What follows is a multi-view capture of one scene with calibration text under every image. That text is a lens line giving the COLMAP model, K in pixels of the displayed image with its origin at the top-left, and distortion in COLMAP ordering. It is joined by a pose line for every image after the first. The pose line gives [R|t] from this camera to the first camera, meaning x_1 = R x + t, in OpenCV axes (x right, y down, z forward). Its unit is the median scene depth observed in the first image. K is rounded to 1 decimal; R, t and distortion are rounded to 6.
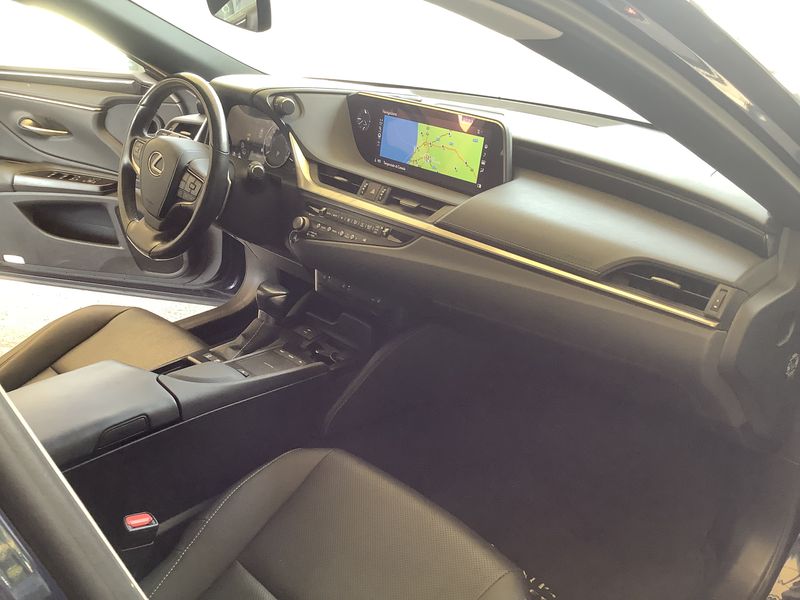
lens RADIAL K [[714.3, 0, 400.0], [0, 714.3, 300.0], [0, 0, 1]] dist [0.106566, -0.218005]
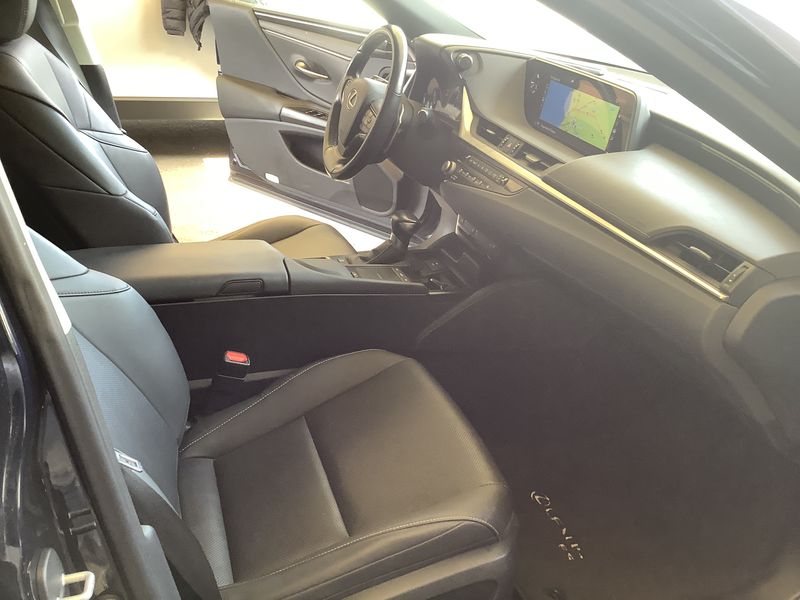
lens RADIAL K [[714.3, 0, 400.0], [0, 714.3, 300.0], [0, 0, 1]] dist [0.106566, -0.218005]
pose [[0.902863, 0.230345, -0.363015, 0.246482], [-0.227718, 0.972408, 0.050661, 0.055542], [0.364668, 0.036925, 0.930405, -0.058776]]
